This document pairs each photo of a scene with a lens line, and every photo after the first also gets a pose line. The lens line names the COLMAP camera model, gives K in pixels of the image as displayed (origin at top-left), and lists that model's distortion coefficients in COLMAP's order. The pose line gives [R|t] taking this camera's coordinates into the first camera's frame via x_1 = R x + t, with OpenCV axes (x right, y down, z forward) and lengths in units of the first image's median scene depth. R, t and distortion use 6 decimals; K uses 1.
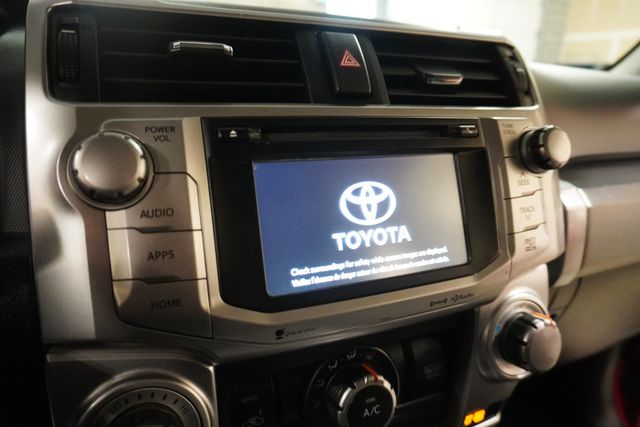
lens RADIAL K [[436.1, 0, 320.0], [0, 436.1, 213.5], [0, 0, 1]] dist [0.003565, 0.001995]
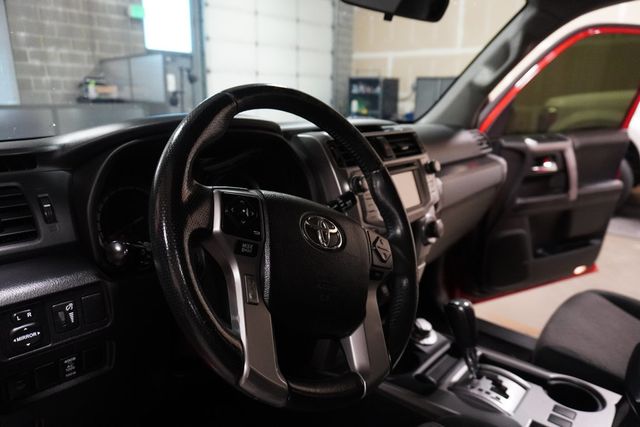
lens RADIAL K [[436.1, 0, 320.0], [0, 436.1, 213.5], [0, 0, 1]] dist [0.003565, 0.001995]
pose [[0.909888, -0.127601, 0.394744, -1.426582], [0.132751, 0.991045, 0.014364, 0.034436], [-0.393042, 0.039333, 0.918679, -1.471354]]
